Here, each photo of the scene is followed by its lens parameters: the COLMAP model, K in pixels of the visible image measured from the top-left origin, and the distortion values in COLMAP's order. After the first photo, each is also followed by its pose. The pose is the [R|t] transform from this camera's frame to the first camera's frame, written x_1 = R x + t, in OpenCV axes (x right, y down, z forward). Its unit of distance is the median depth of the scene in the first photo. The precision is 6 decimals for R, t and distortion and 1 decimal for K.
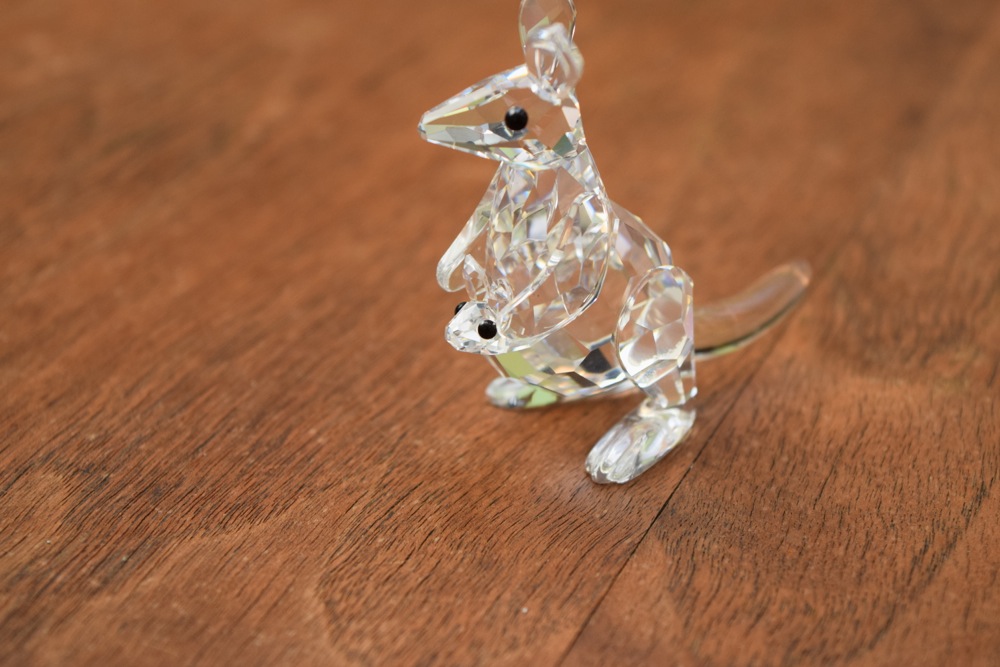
lens RADIAL K [[2166.8, 0, 503.2], [0, 2166.8, 326.4], [0, 0, 1]] dist [0.061780, 0.000000]
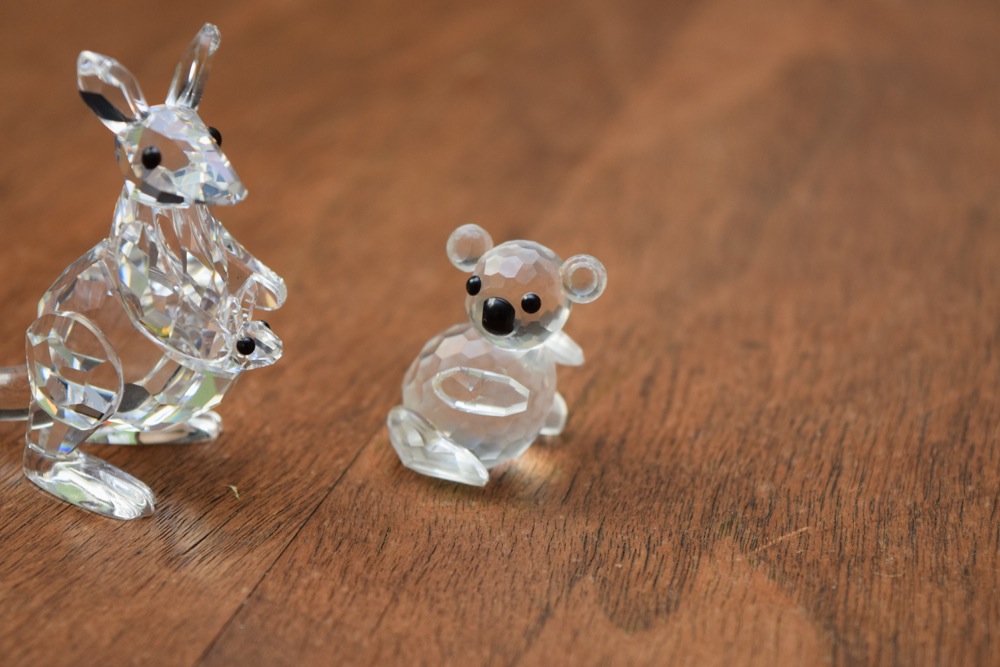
lens RADIAL K [[2166.8, 0, 503.0], [0, 2166.8, 330.3], [0, 0, 1]] dist [0.061780, 0.000000]
pose [[0.992362, -0.038348, 0.117249, 0.093121], [0.046412, 0.996684, -0.066835, 0.015208], [-0.114297, 0.071767, 0.990851, 0.045003]]
